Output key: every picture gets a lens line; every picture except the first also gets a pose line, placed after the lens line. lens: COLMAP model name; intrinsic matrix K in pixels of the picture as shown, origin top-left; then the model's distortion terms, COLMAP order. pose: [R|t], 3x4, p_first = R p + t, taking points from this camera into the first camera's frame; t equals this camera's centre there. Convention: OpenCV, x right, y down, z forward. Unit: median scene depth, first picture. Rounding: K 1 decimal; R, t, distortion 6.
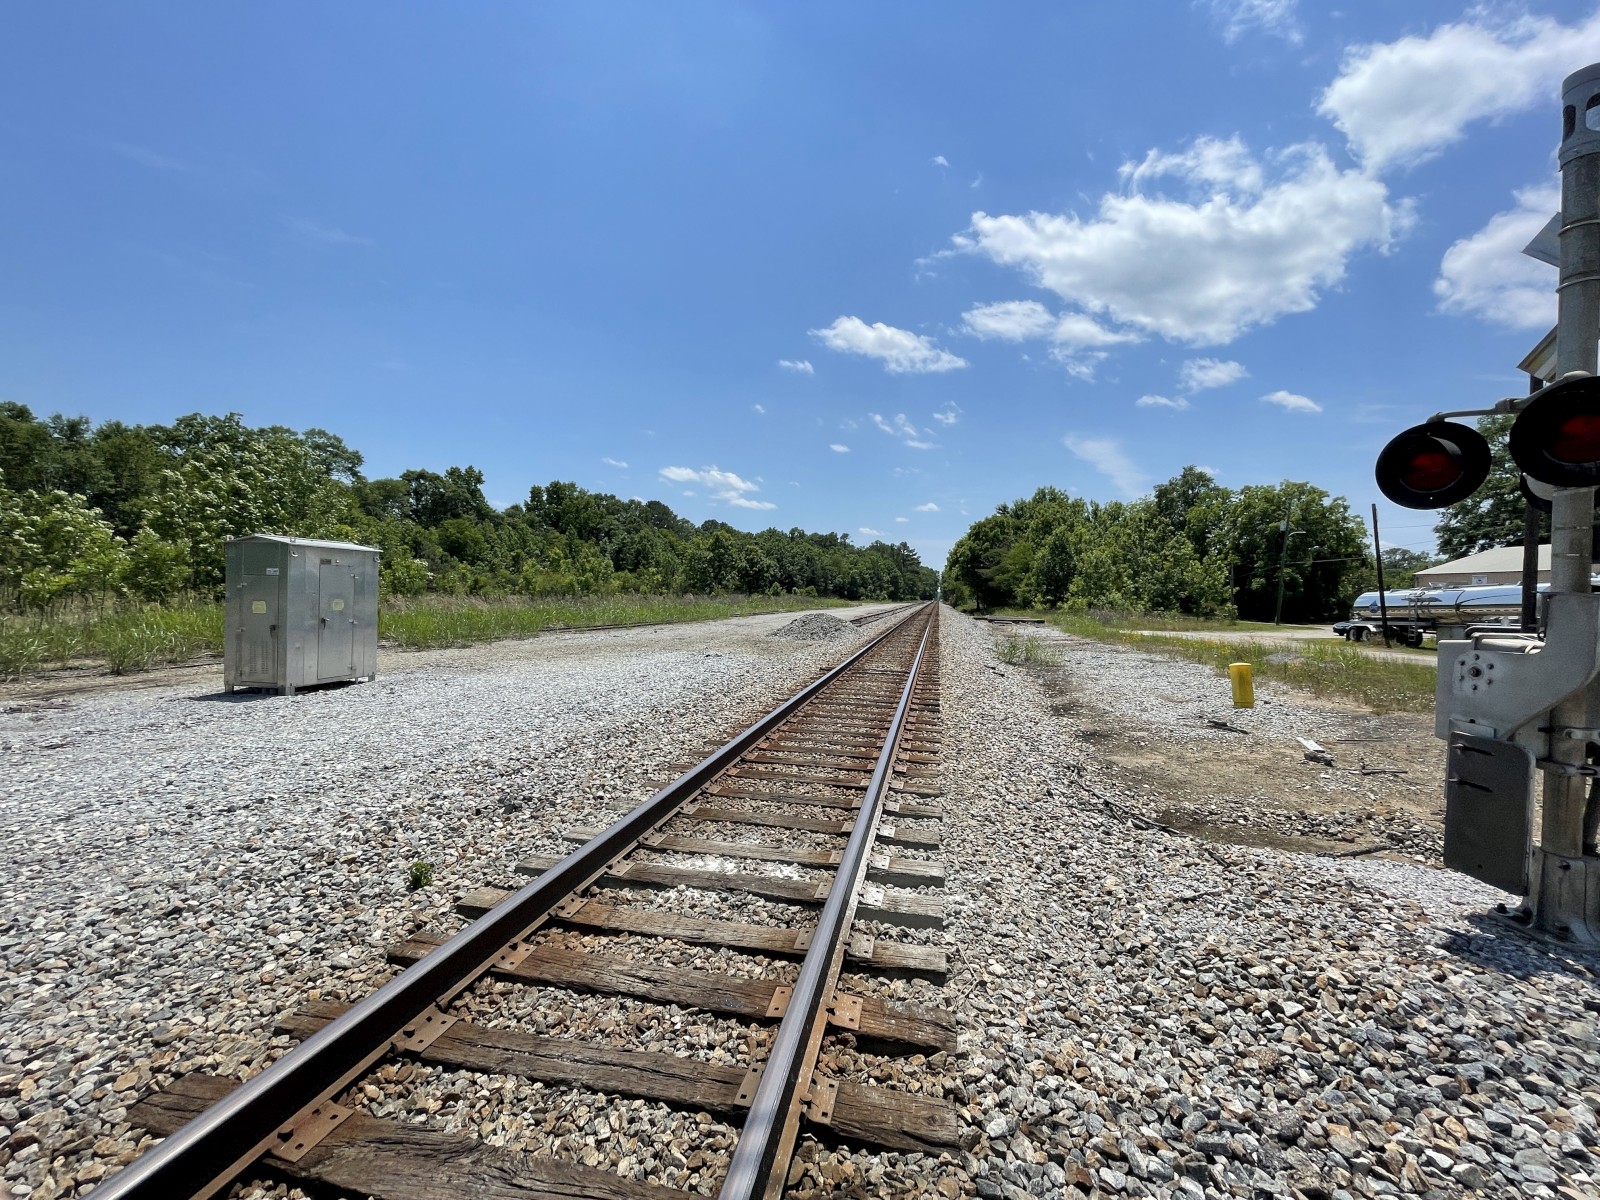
lens RADIAL K [[651.7, 0, 787.6], [0, 651.7, 597.2], [0, 0, 1]] dist [-0.012231, 0.001862]
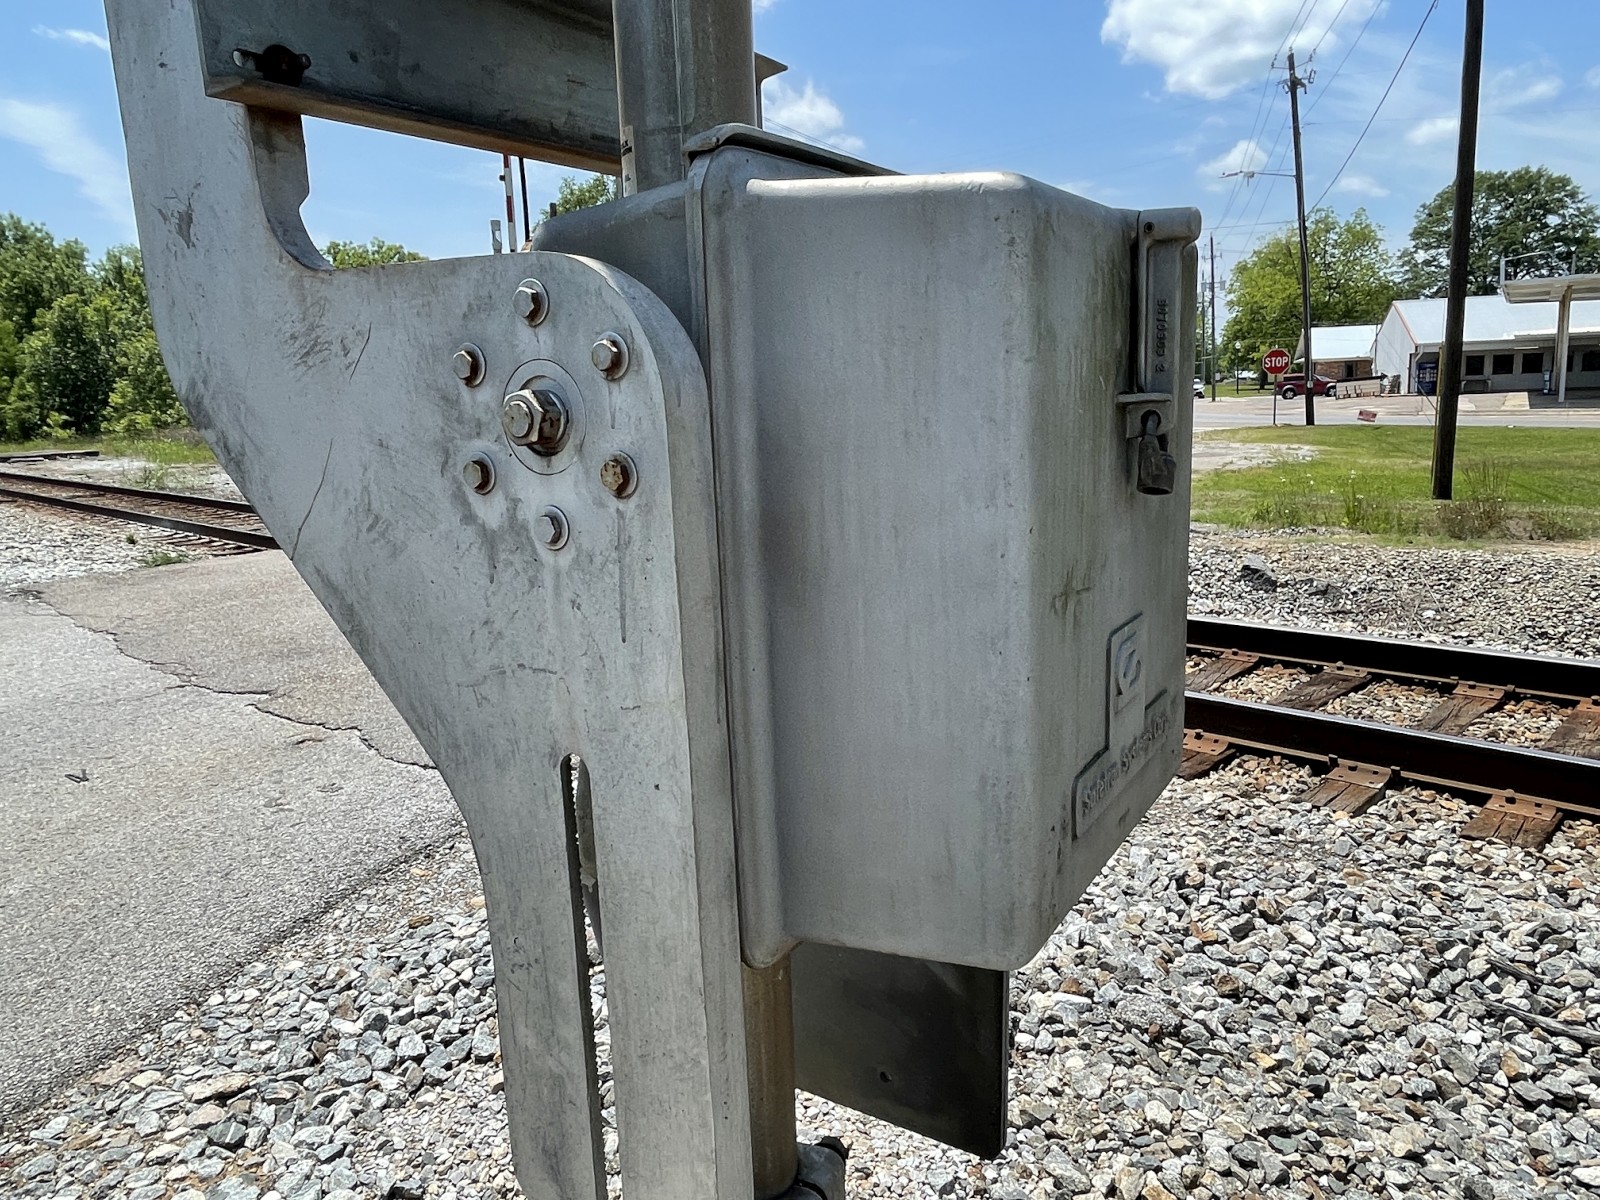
lens RADIAL K [[1095.2, 0, 811.8], [0, 1095.2, 592.8], [0, 0, 1]] dist [0.001082, -0.006155]
pose [[0.535039, -0.192585, 0.822584, -0.110313], [0.054409, 0.979505, 0.193933, 0.000953], [-0.843073, -0.059006, 0.534552, -0.152573]]
